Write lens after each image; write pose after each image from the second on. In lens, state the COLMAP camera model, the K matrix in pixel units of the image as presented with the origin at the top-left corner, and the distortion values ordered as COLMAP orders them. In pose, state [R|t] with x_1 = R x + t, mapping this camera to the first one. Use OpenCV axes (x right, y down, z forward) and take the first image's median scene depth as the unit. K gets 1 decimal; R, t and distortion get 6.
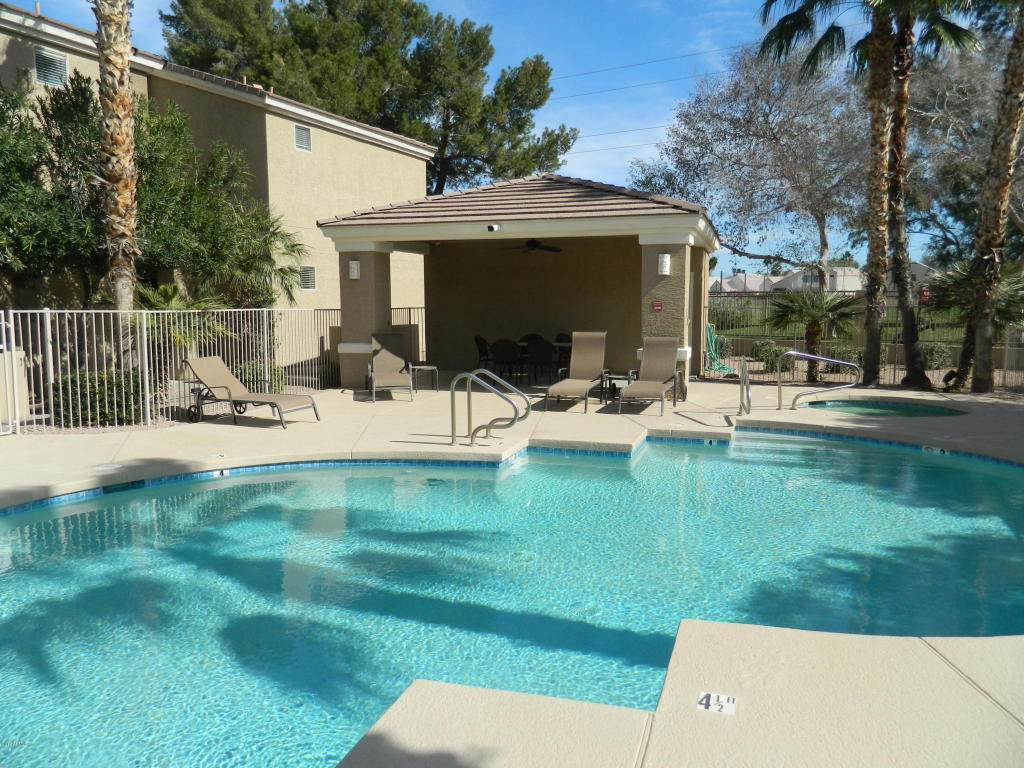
lens RADIAL K [[763.2, 0, 515.6], [0, 763.2, 384.8], [0, 0, 1]] dist [0.009984, -0.002517]
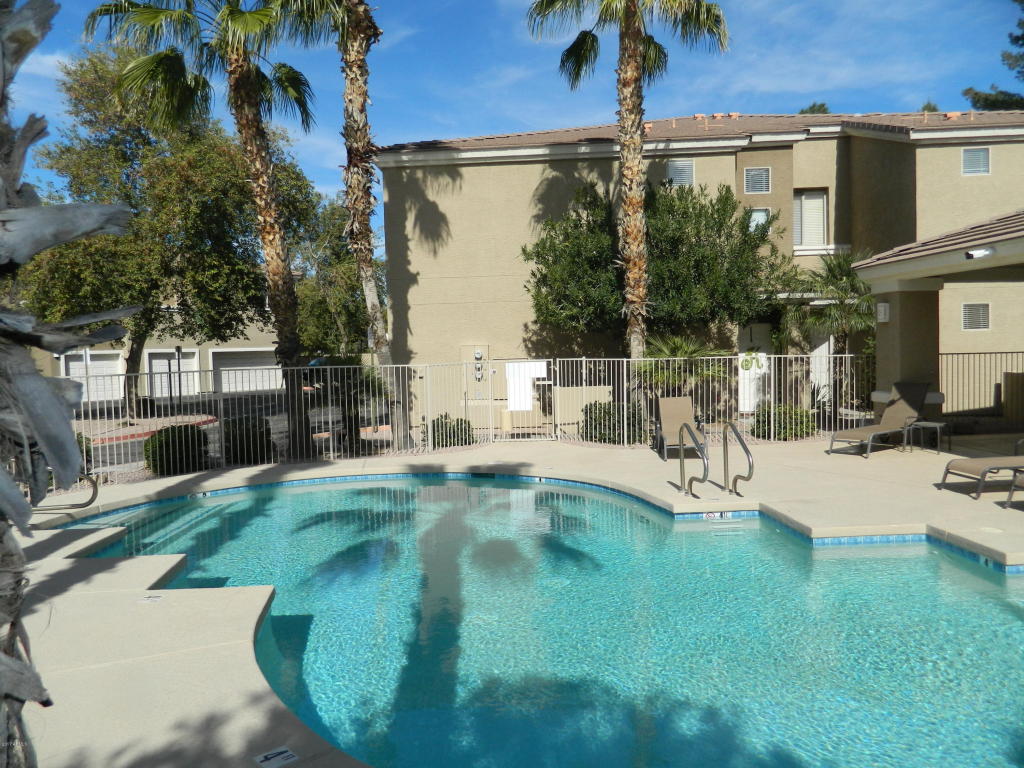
lens RADIAL K [[763.2, 0, 519.5], [0, 763.2, 385.8], [0, 0, 1]] dist [0.009984, -0.002517]
pose [[0.370248, 0.043527, -0.927913, 0.638941], [-0.080532, 0.996645, 0.014618, -0.053780], [0.925436, 0.069315, 0.372511, 0.335053]]
